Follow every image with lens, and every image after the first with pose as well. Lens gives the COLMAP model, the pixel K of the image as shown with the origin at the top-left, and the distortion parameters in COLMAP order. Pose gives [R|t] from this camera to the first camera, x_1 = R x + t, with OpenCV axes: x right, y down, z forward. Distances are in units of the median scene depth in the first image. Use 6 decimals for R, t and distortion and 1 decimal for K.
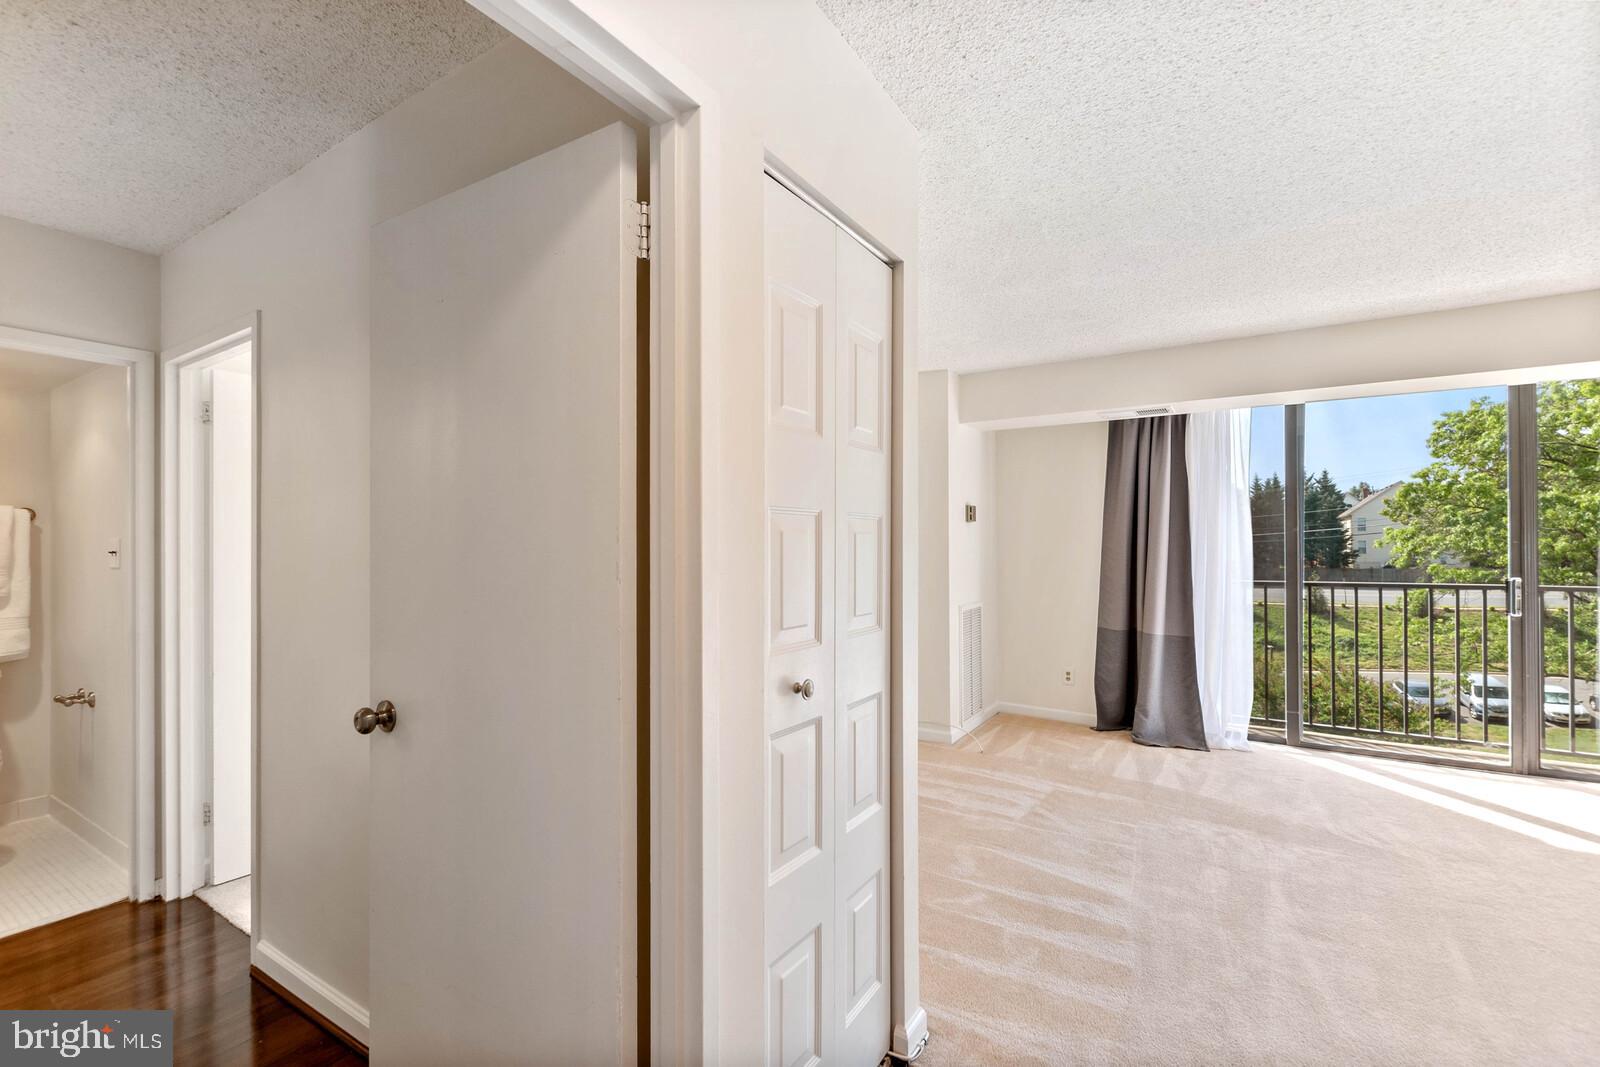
lens RADIAL K [[699.3, 0, 808.8], [0, 699.3, 543.7], [0, 0, 1]] dist [0.006594, -0.004262]
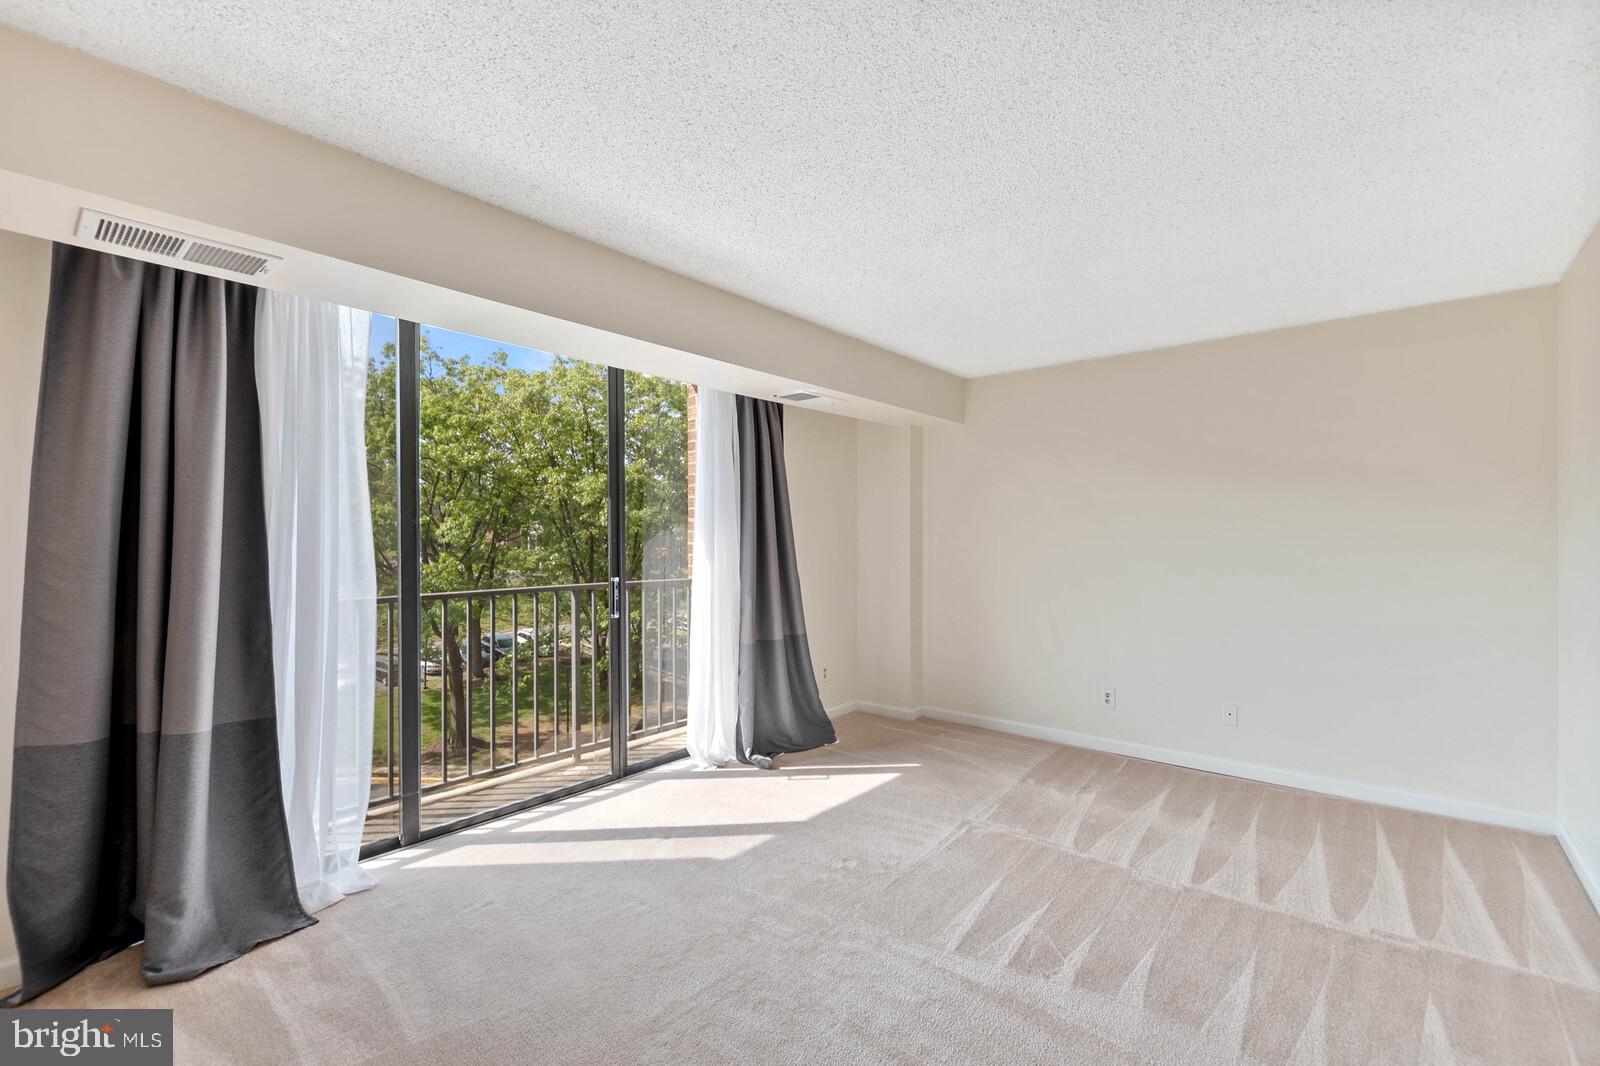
lens RADIAL K [[699.3, 0, 804.9], [0, 699.3, 541.7], [0, 0, 1]] dist [0.006594, -0.004262]
pose [[0.138359, 0.000506, 0.990382, 0.080071], [0.004889, 0.999987, -0.001194, 0.003204], [-0.990370, 0.005007, 0.138355, 0.516693]]
